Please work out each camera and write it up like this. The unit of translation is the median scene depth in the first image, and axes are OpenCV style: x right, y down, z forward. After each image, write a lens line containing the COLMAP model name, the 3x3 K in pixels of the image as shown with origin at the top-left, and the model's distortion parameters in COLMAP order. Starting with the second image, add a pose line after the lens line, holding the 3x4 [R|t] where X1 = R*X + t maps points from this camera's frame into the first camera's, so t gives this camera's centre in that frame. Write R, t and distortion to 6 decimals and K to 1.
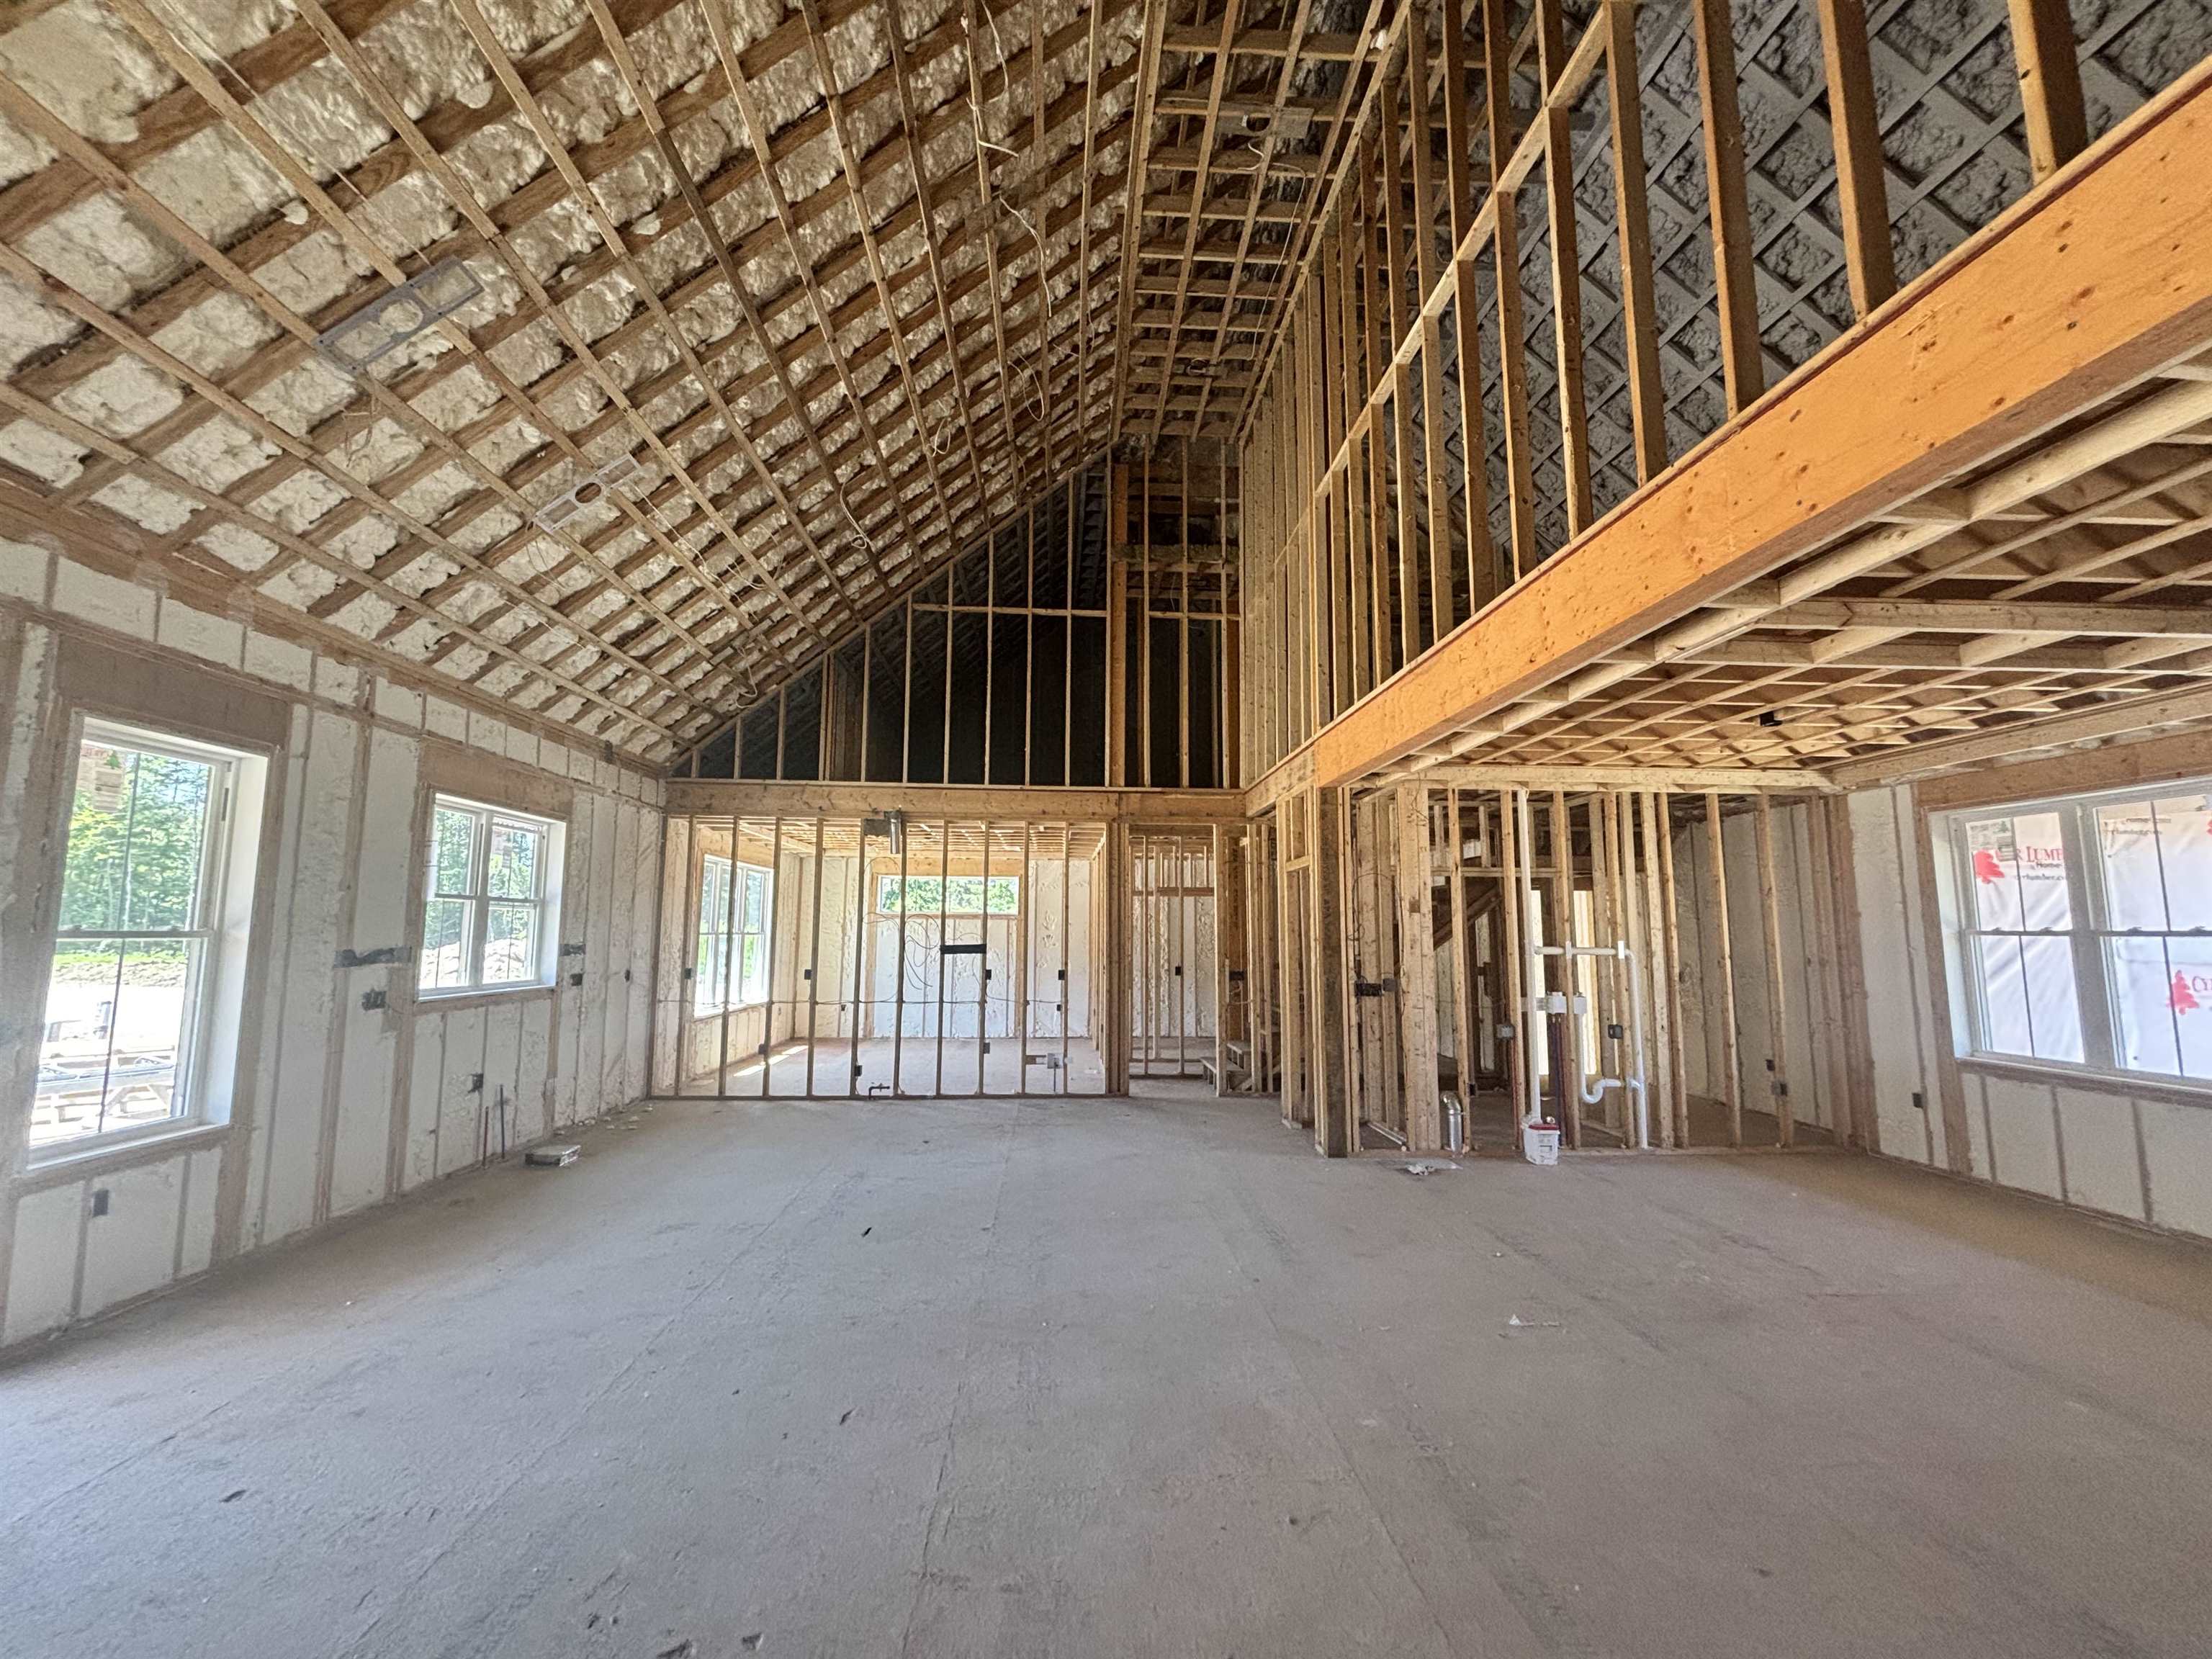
lens RADIAL K [[898.5, 0, 1108.8], [0, 898.5, 822.4], [0, 0, 1]] dist [0.002720, -0.000191]
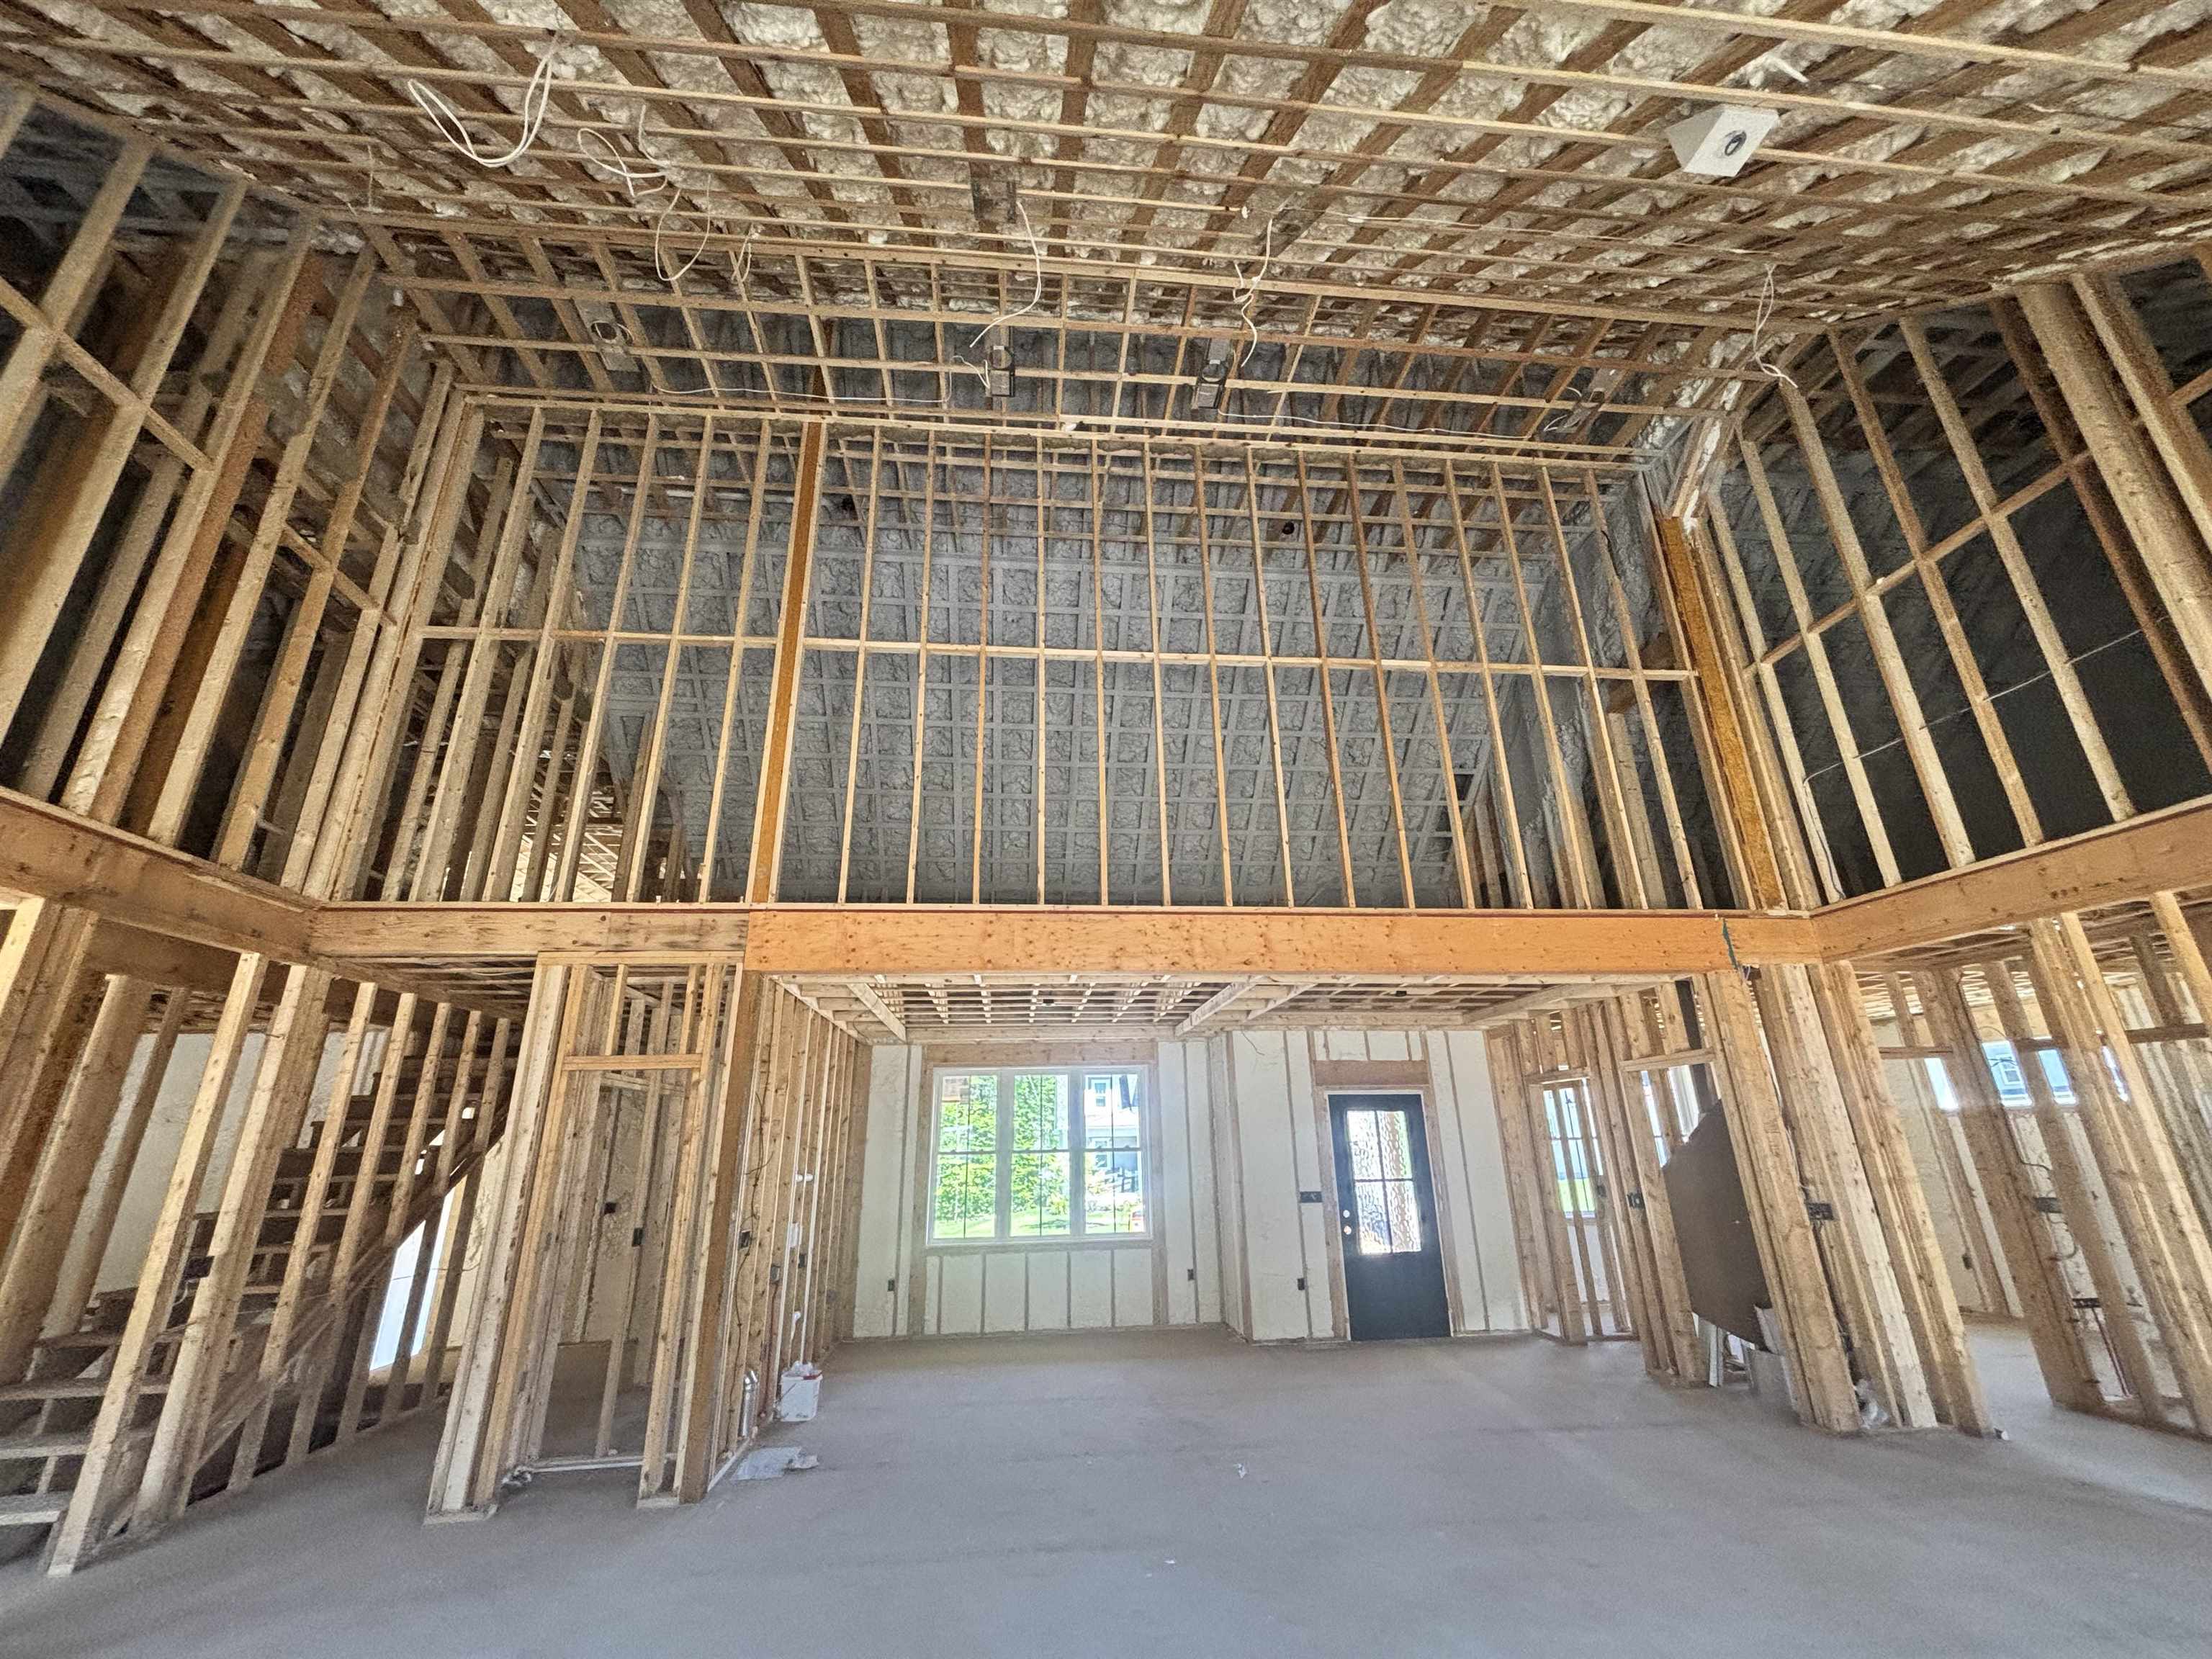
lens RADIAL K [[898.5, 0, 1108.8], [0, 898.5, 822.4], [0, 0, 1]] dist [0.002720, -0.000191]
pose [[-0.040046, 0.335975, 0.941019, -0.763231], [-0.102289, 0.935448, -0.338339, 0.101315], [-0.993948, -0.109805, -0.003095, 0.934603]]
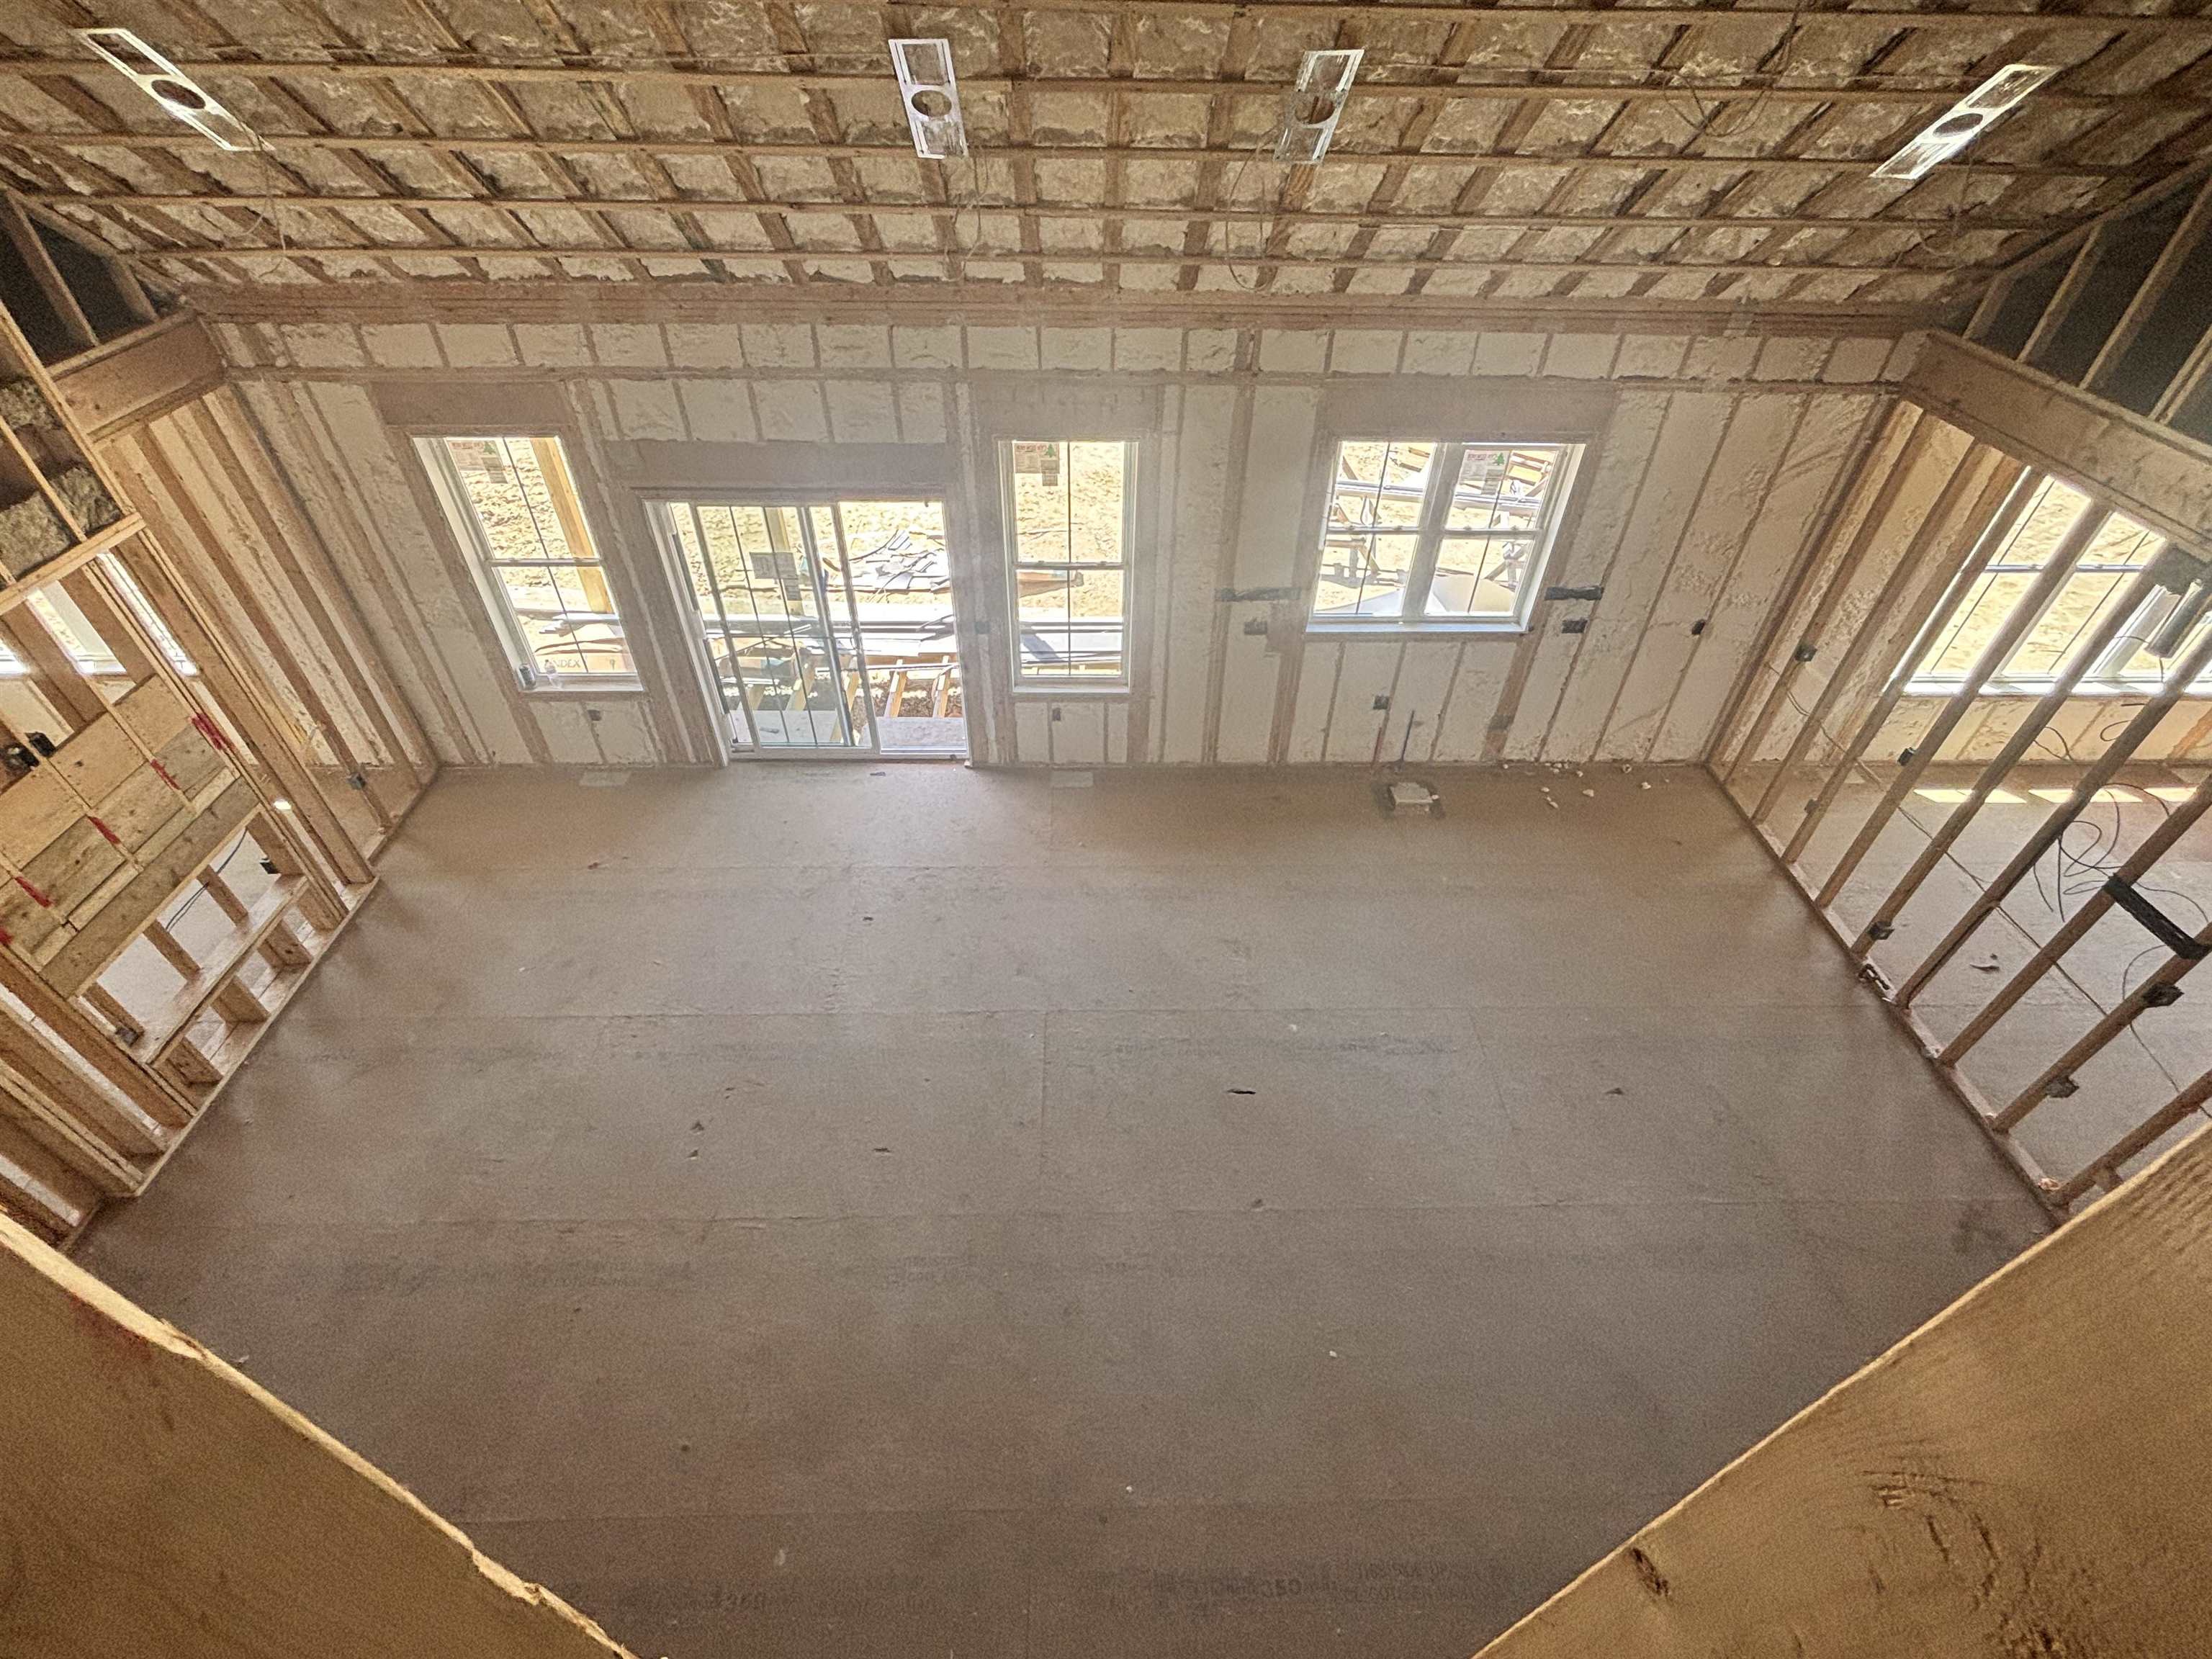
lens RADIAL K [[971.3, 0, 1109.1], [0, 971.3, 836.6], [0, 0, 1]] dist [-0.000172, -0.000060]
pose [[-0.038201, 0.661734, -0.748765, 0.343065], [0.110952, 0.747488, 0.654944, -0.463710], [0.993091, -0.058057, -0.101976, 0.921941]]
